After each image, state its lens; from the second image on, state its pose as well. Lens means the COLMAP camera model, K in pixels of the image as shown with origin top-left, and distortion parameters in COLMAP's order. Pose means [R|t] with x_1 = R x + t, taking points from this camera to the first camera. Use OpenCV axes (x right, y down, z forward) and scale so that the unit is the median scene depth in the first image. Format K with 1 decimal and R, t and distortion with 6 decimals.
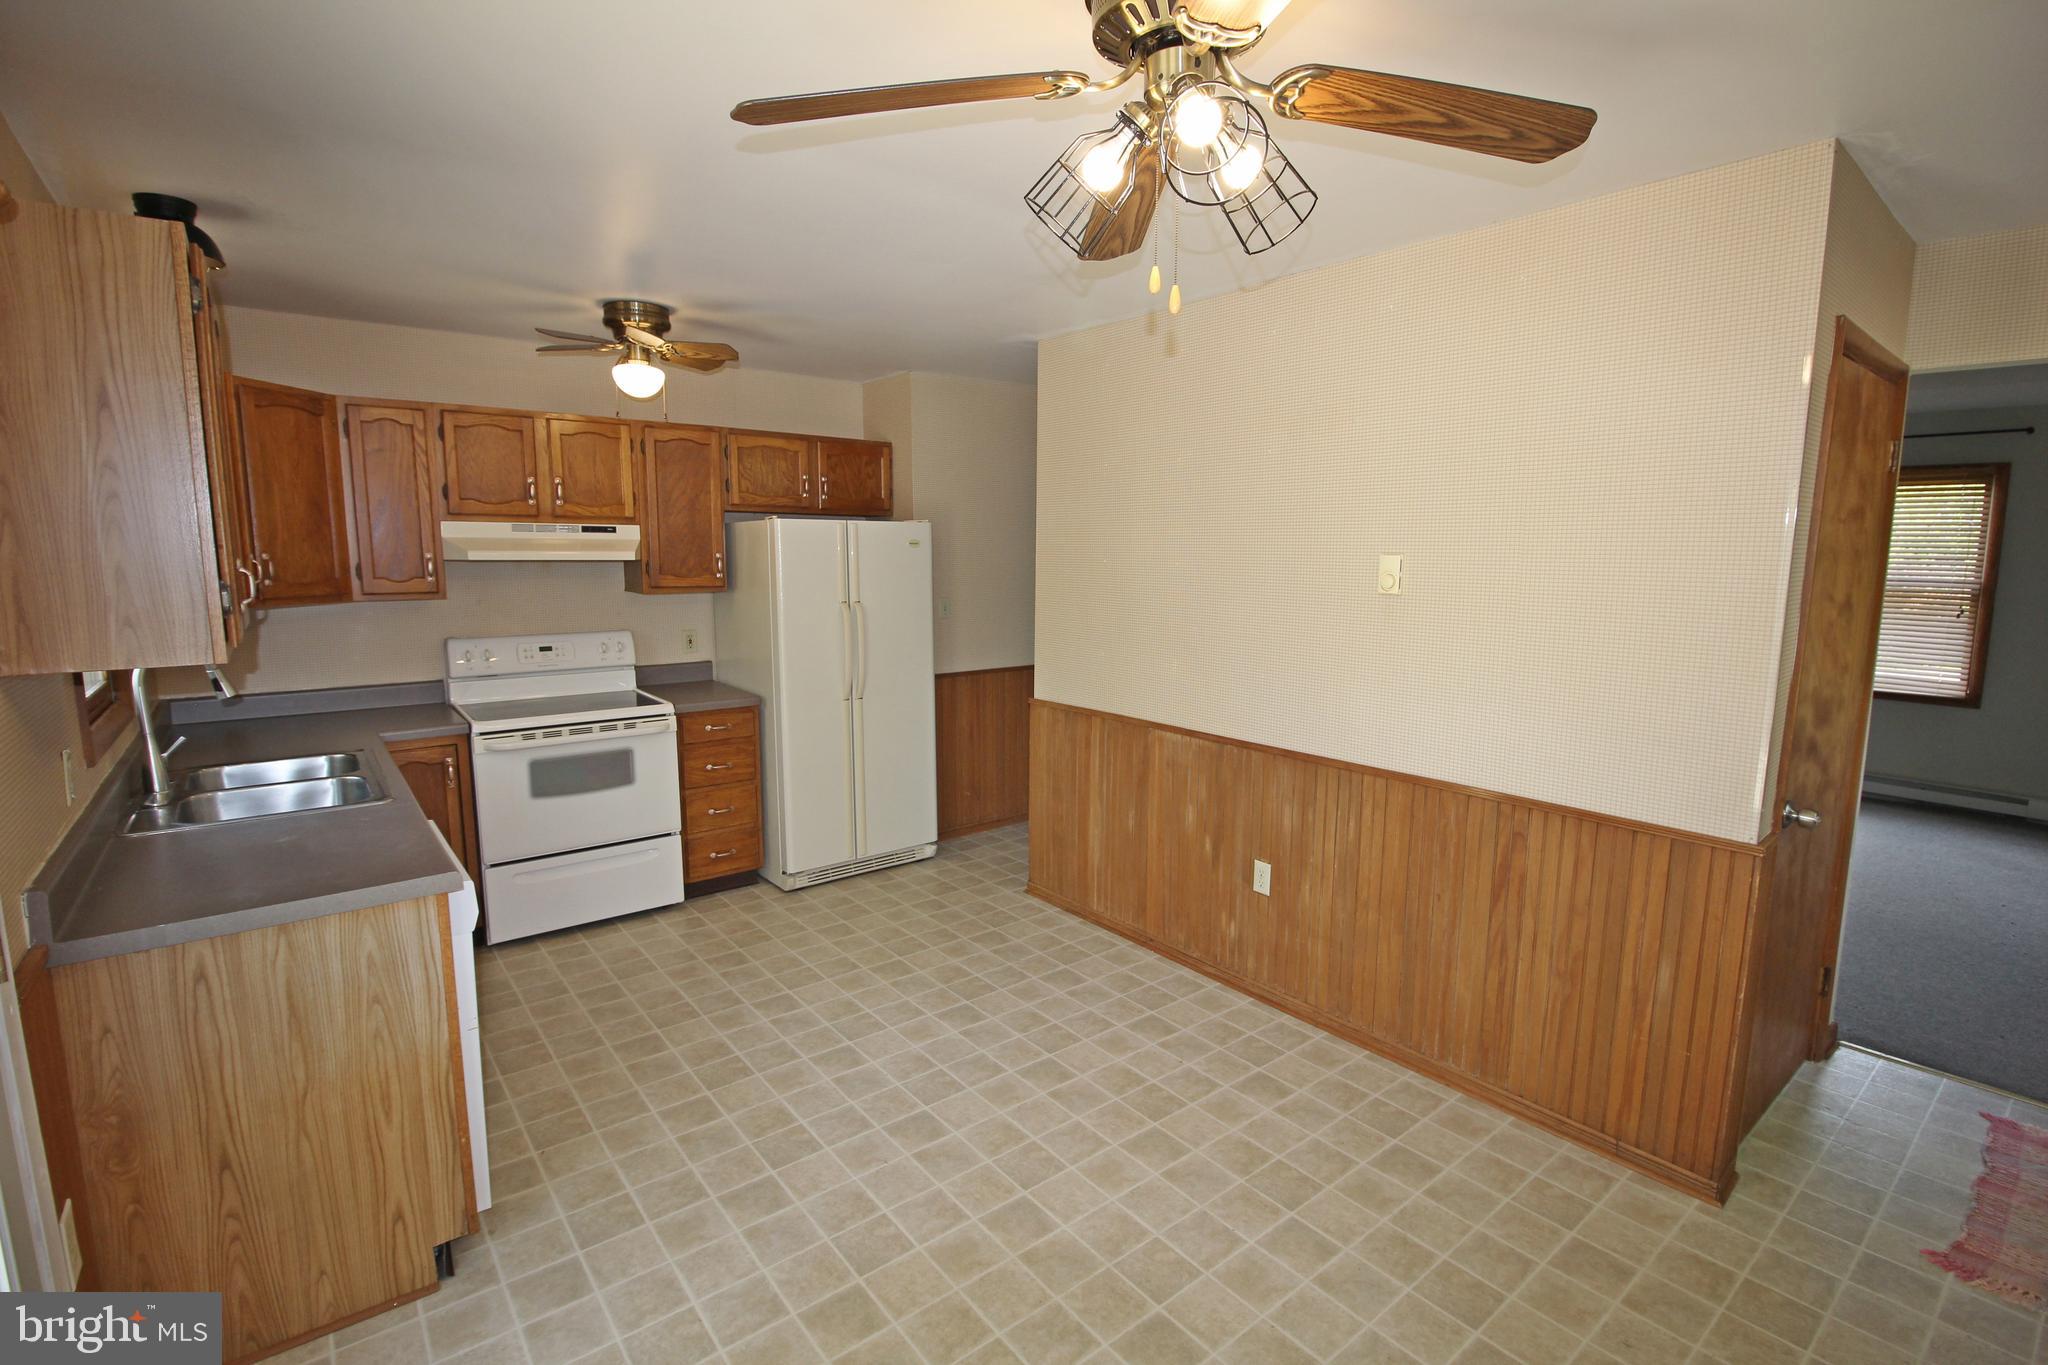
lens RADIAL K [[954.0, 0, 1052.8], [0, 954.0, 666.7], [0, 0, 1]] dist [-0.005176, -0.006731]
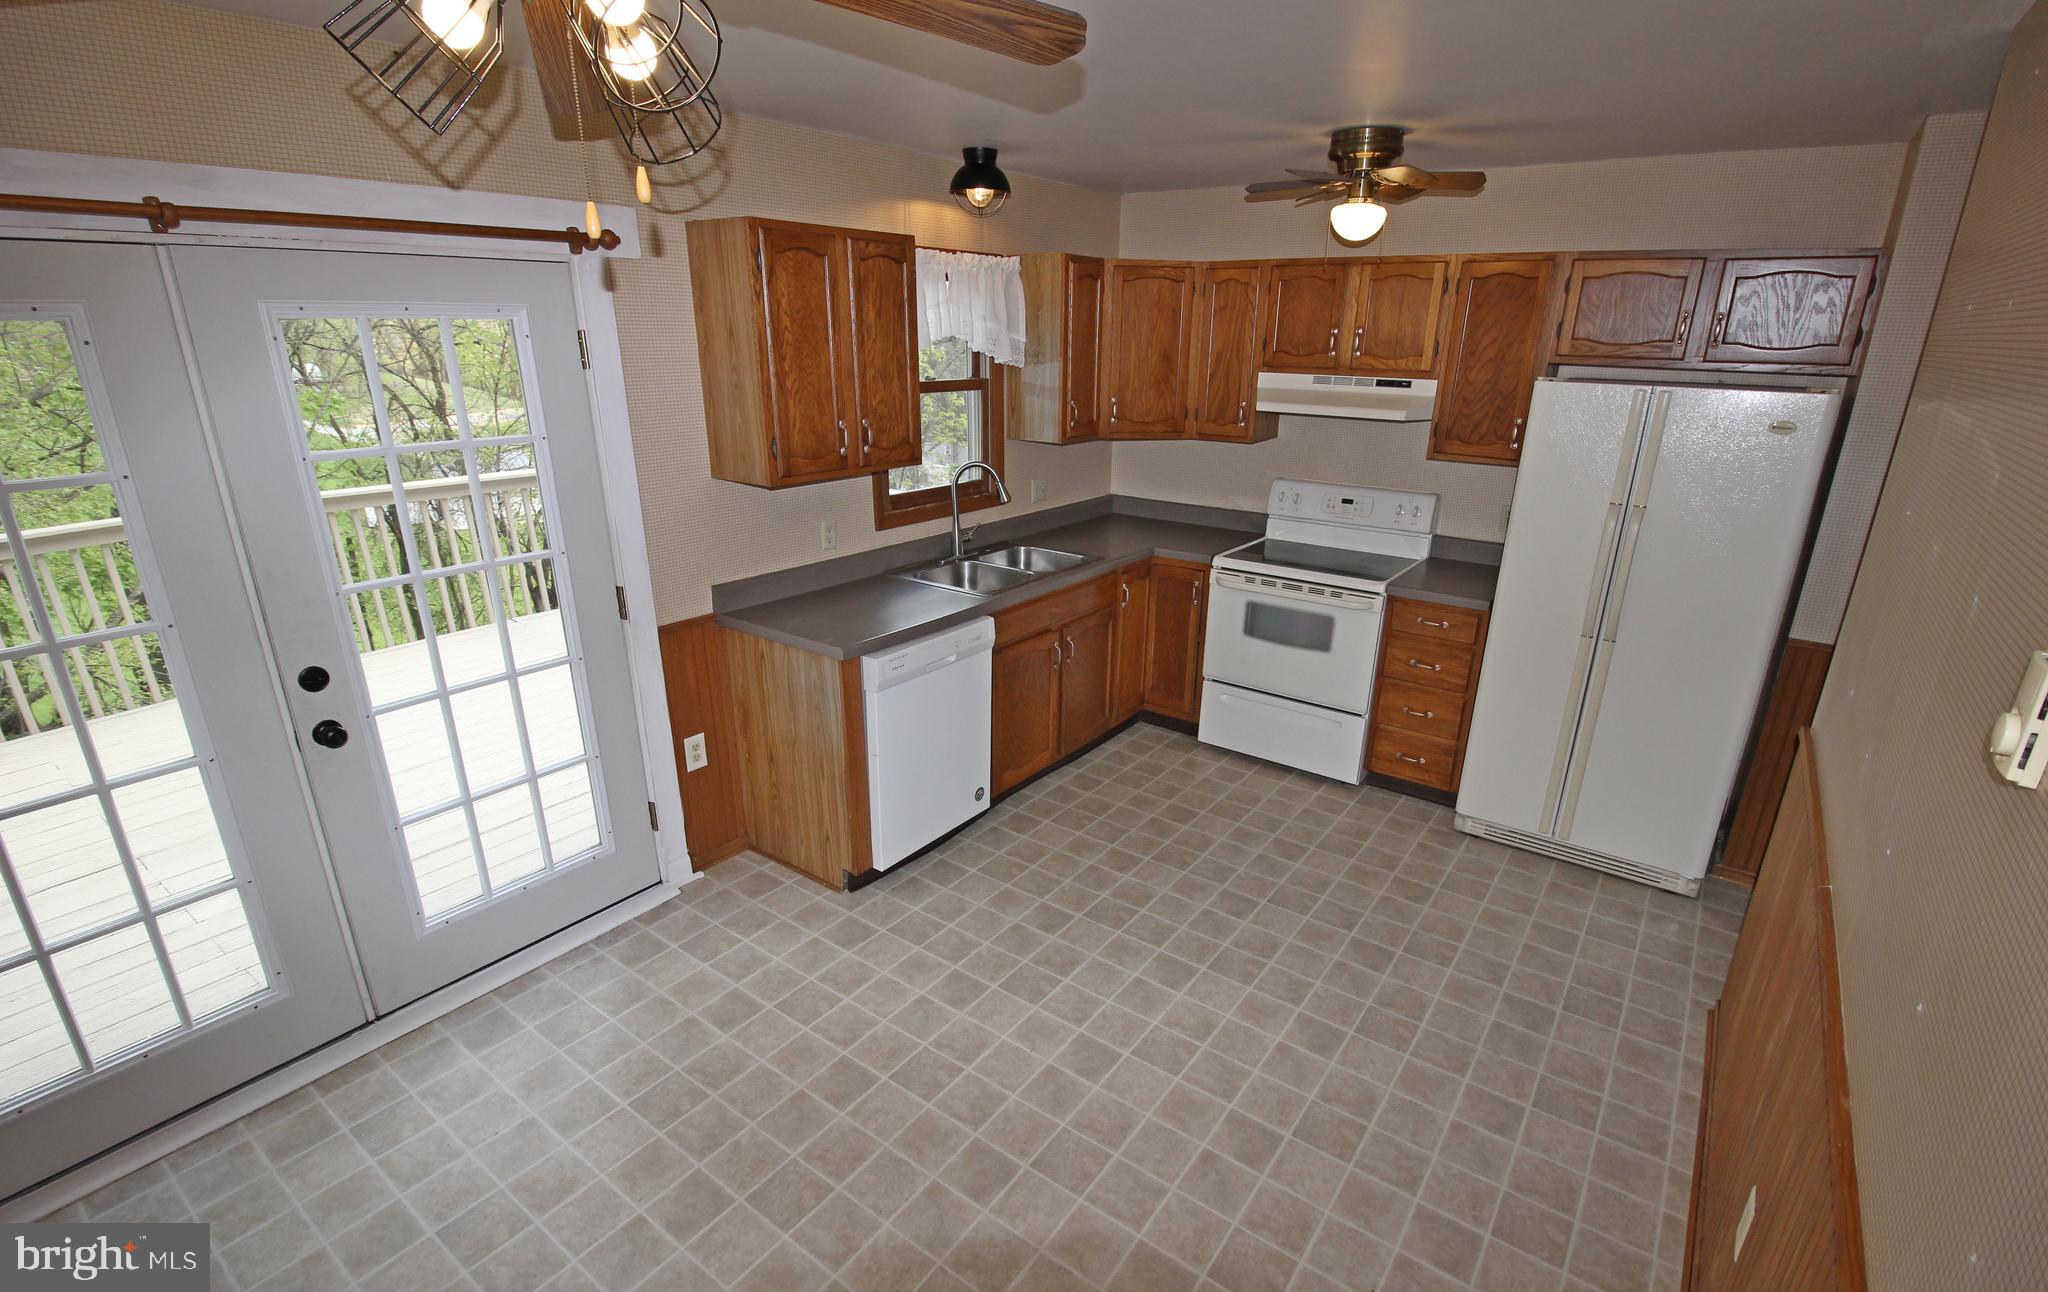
lens RADIAL K [[955.5, 0, 1033.3], [0, 955.5, 682.5], [0, 0, 1]] dist [-0.008330, -0.003150]
pose [[0.241154, 0.334958, -0.910850, 0.412801], [-0.132891, 0.941106, 0.310901, -0.119210], [0.961345, 0.046068, 0.271464, 0.446378]]
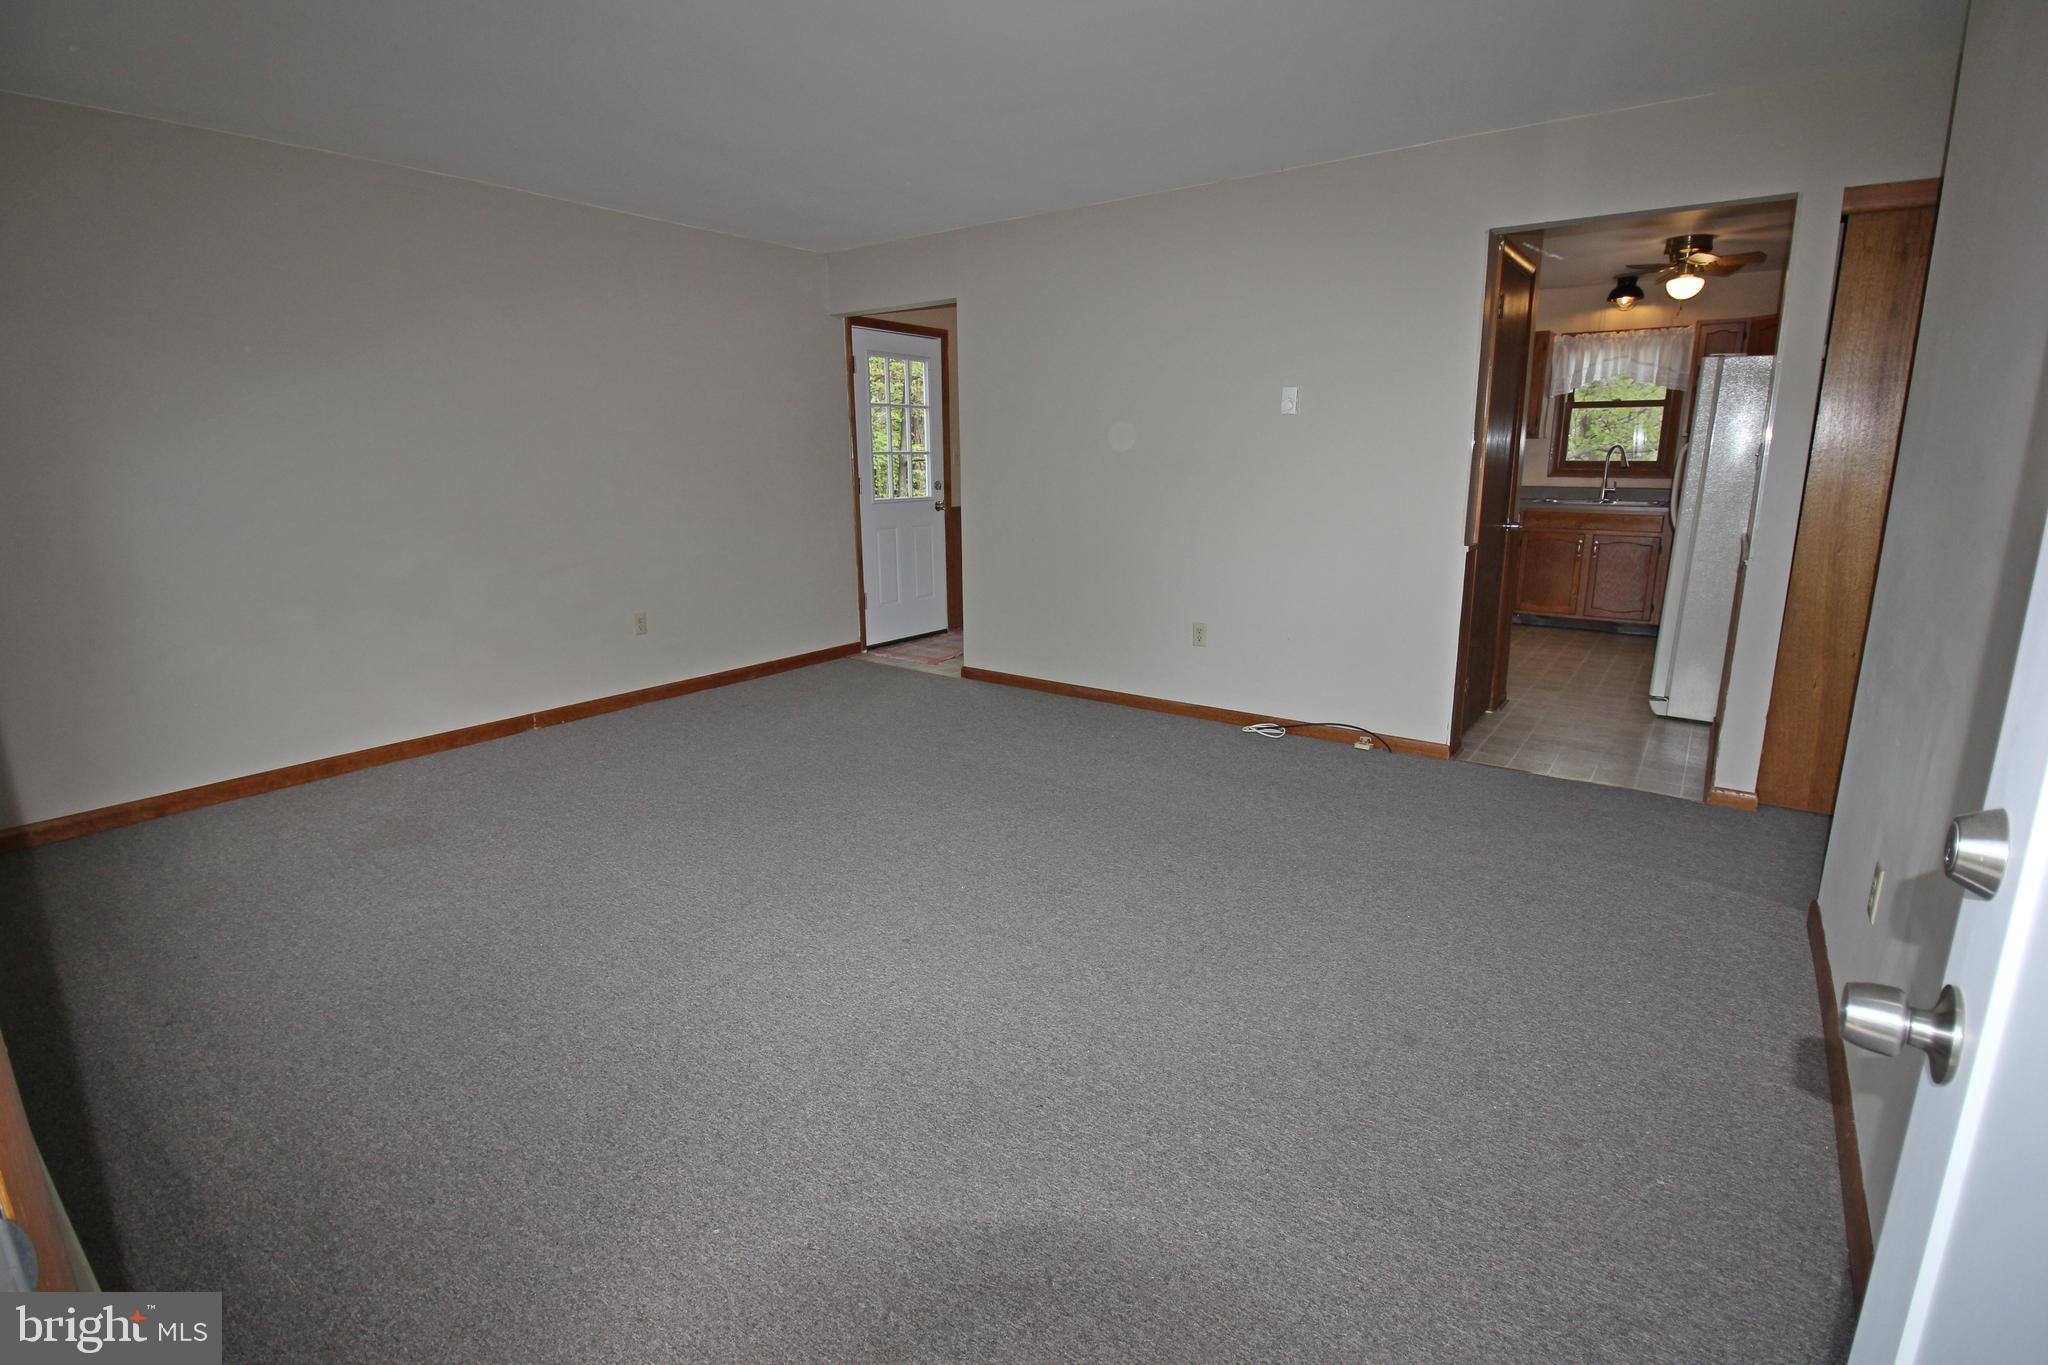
lens RADIAL K [[954.0, 0, 1023.9], [0, 954.0, 679.7], [0, 0, 1]] dist [-0.005176, -0.006731]
pose [[-0.966373, 0.057742, -0.250577, 0.936465], [-0.033355, 0.938082, 0.344803, -0.181019], [0.254971, 0.341567, -0.904612, 2.131278]]
